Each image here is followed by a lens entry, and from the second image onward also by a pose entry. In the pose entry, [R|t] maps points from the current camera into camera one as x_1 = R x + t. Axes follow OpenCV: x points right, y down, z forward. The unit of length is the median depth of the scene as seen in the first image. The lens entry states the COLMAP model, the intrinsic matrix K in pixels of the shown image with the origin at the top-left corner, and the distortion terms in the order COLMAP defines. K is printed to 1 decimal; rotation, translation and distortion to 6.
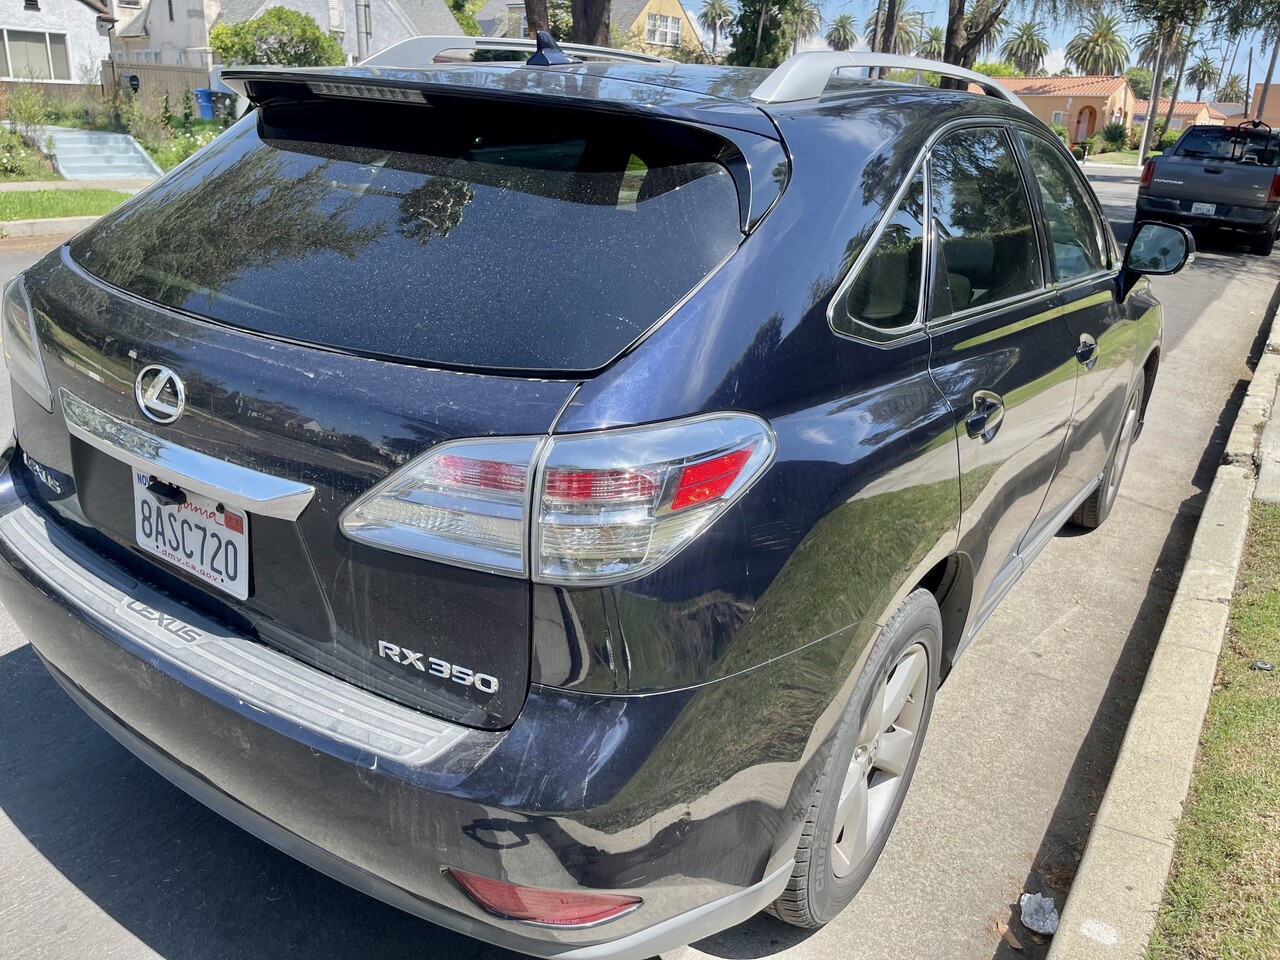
lens RADIAL K [[969.3, 0, 638.4], [0, 969.3, 478.9], [0, 0, 1]] dist [0.059497, -0.089361]
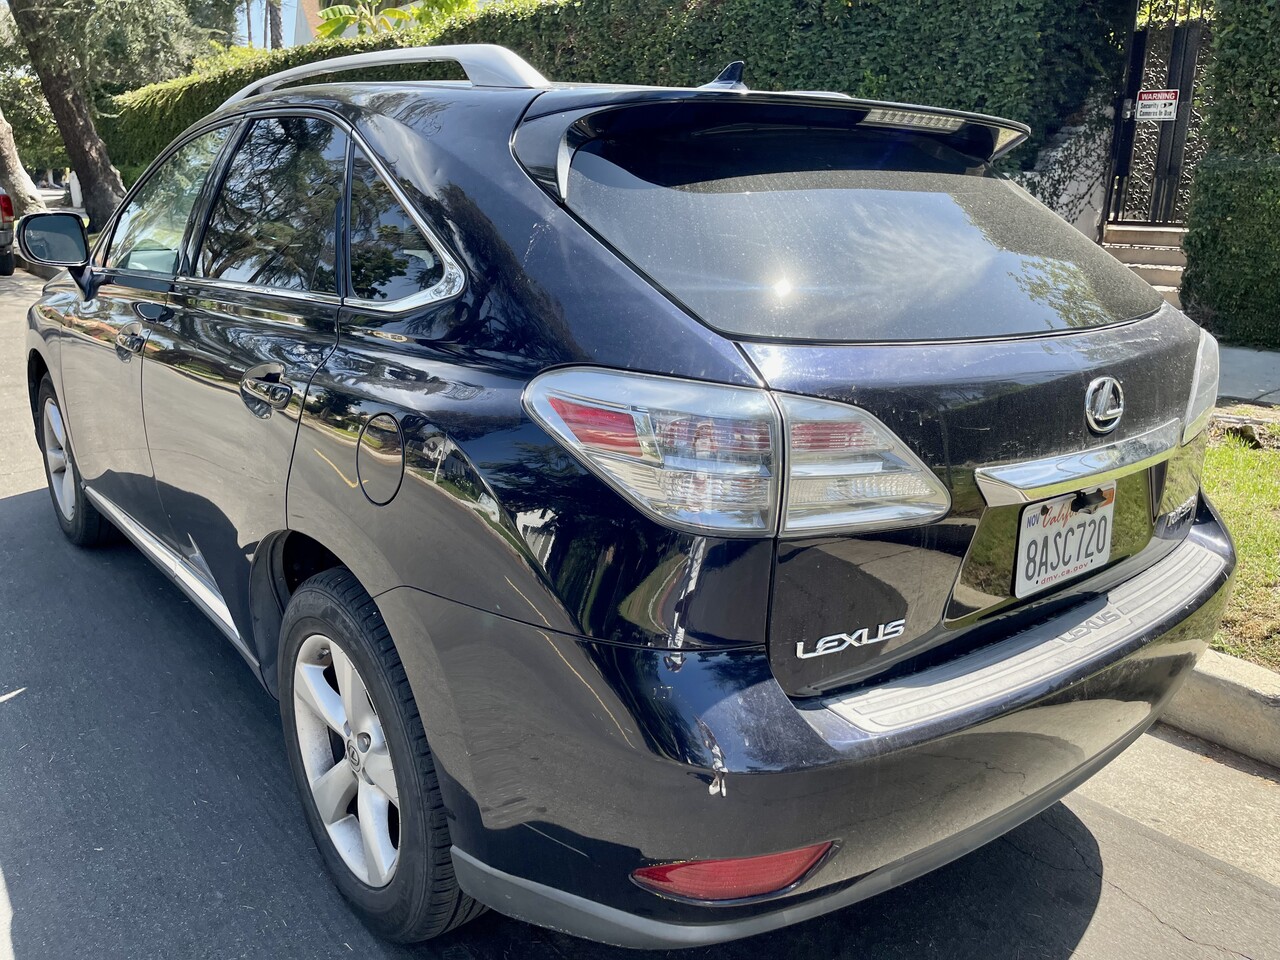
lens RADIAL K [[969.3, 0, 632.8], [0, 969.3, 479.7], [0, 0, 1]] dist [0.059497, -0.089361]
pose [[0.282471, -0.322033, 0.903606, -1.251843], [0.335080, 0.915755, 0.221616, -0.323031], [-0.898850, 0.240181, 0.366581, 0.844428]]
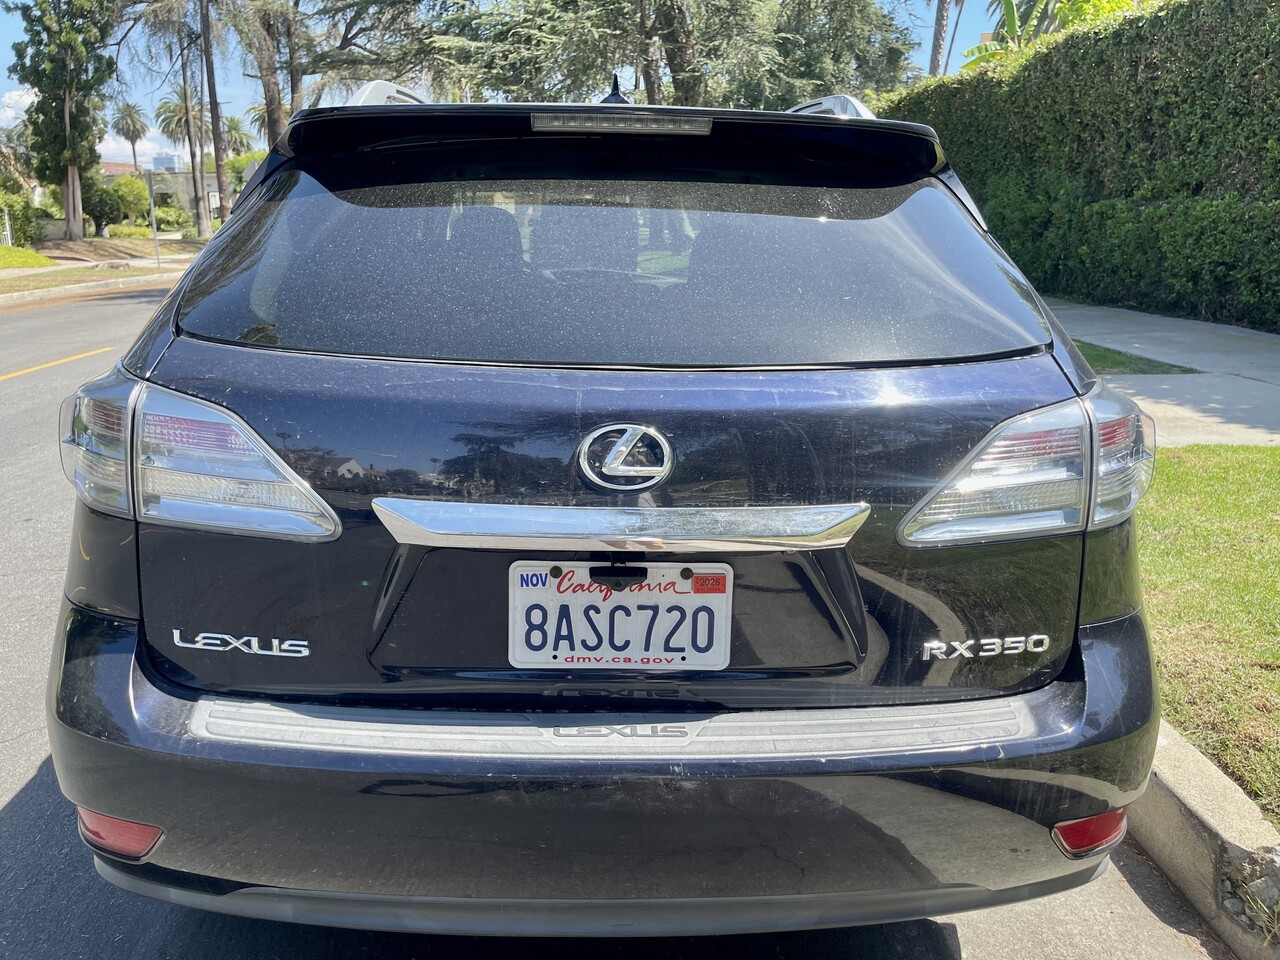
lens RADIAL K [[969.3, 0, 625.7], [0, 969.3, 481.4], [0, 0, 1]] dist [0.059497, -0.089361]
pose [[0.802505, -0.203795, 0.560762, -0.752043], [0.246086, 0.969248, 0.000075, -0.051130], [-0.543533, 0.137935, 0.827977, 0.230826]]
